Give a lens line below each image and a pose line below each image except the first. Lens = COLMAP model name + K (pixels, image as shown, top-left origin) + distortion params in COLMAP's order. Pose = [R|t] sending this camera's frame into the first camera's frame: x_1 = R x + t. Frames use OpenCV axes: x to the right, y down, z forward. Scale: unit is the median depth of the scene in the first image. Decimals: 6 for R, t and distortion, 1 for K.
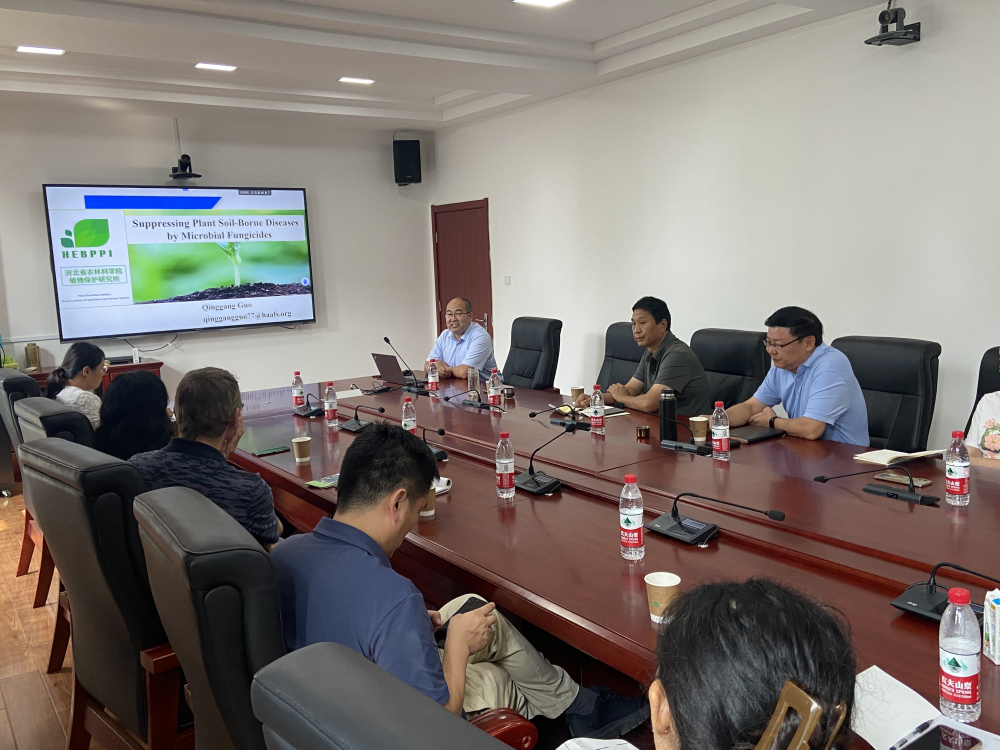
lens RADIAL K [[870.0, 0, 500.0], [0, 870.0, 374.8], [0, 0, 1]] dist [0.066543, -0.000641]
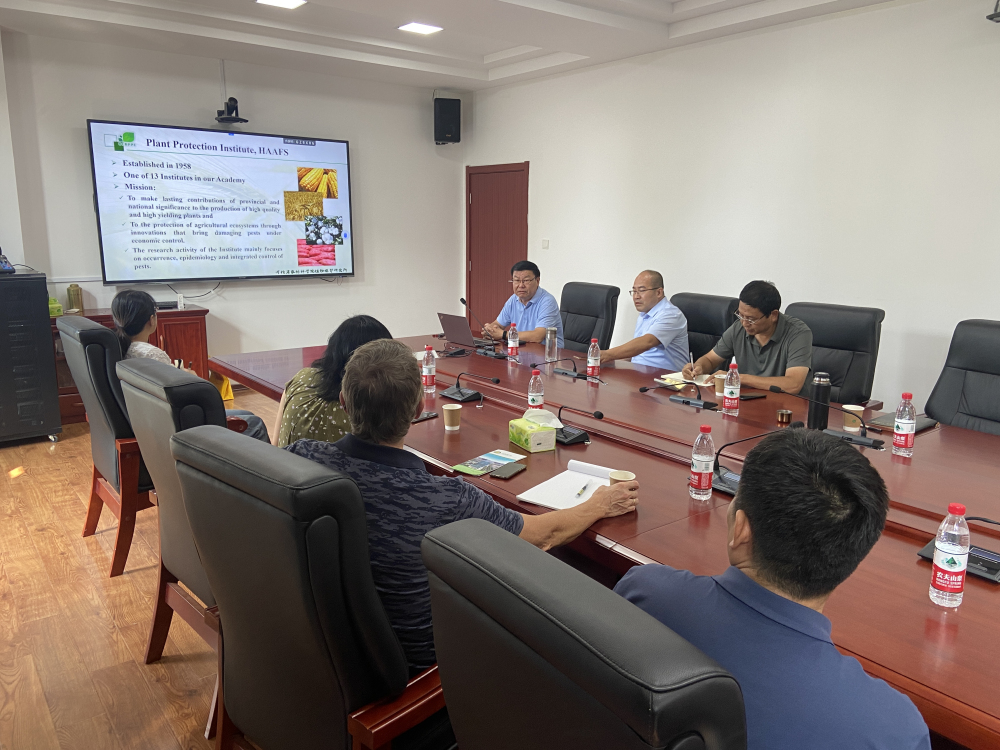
lens RADIAL K [[758.0, 0, 500.1], [0, 758.0, 378.0], [0, 0, 1]] dist [0.064718, -0.023797]
pose [[0.997288, 0.039214, 0.062279, -0.108849], [-0.043369, 0.996822, 0.066823, -0.009781], [-0.059461, -0.069343, 0.995819, 0.115937]]
